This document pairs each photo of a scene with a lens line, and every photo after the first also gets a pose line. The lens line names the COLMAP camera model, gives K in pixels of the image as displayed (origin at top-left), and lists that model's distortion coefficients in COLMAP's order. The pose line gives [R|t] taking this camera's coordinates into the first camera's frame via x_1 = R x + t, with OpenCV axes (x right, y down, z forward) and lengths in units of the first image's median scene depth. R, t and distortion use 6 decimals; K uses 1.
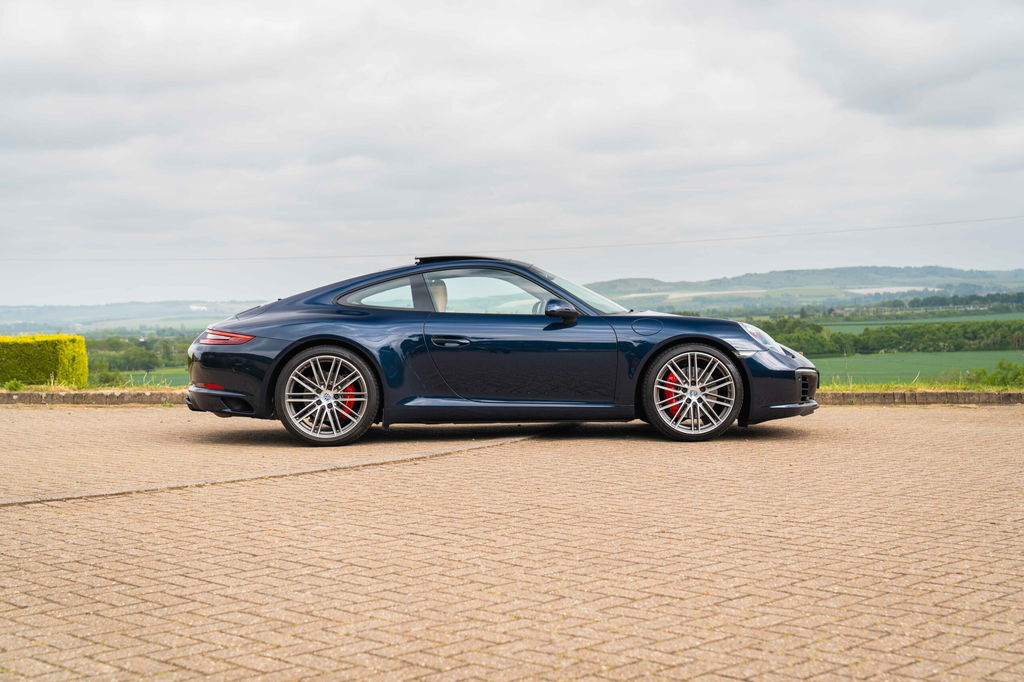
lens RADIAL K [[1466.8, 0, 512.3], [0, 1466.8, 340.8], [0, 0, 1]] dist [0.017700, 0.000000]
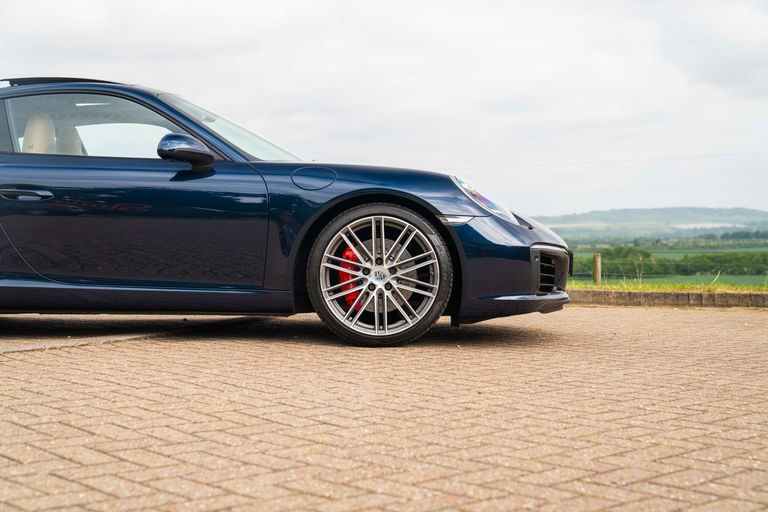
lens RADIAL K [[1148.7, 0, 384.0], [0, 1148.7, 257.0], [0, 0, 1]] dist [0.035130, 0.000000]
pose [[0.999604, 0.019883, -0.019894, 0.133791], [-0.019930, 0.999799, -0.002189, 0.027442], [0.019847, 0.002585, 0.999800, 0.456040]]
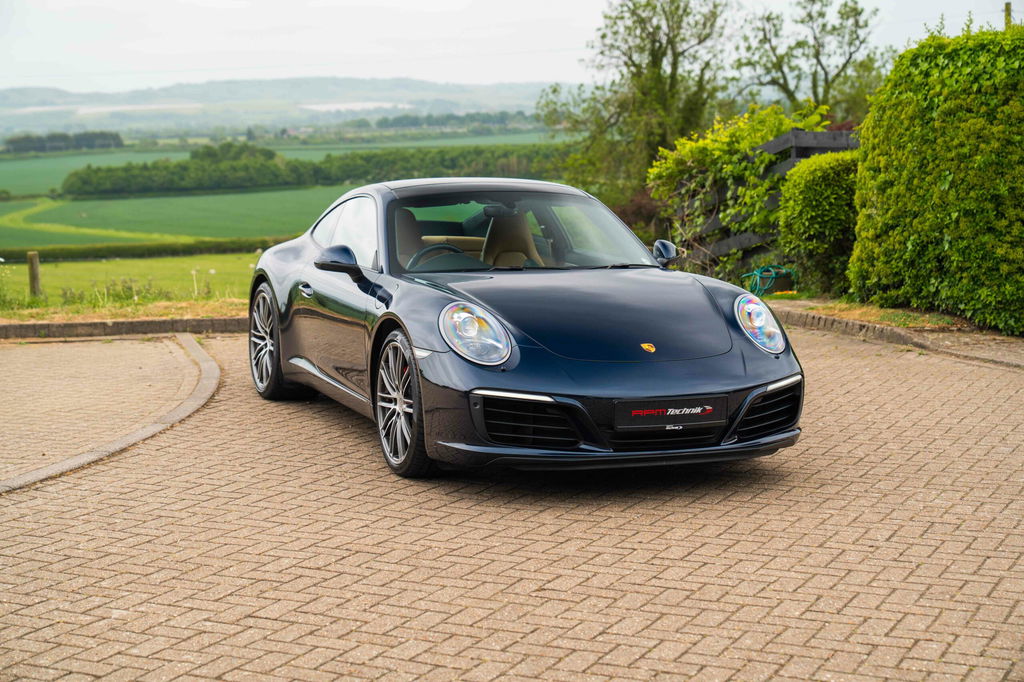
lens RADIAL K [[1812.2, 0, 513.1], [0, 1812.2, 340.7], [0, 0, 1]] dist [0.050603, 0.000000]
pose [[0.943063, -0.033720, 0.330902, -0.126095], [0.002282, 0.995481, 0.094938, -0.082251], [-0.332607, -0.088777, 0.938877, 0.124733]]
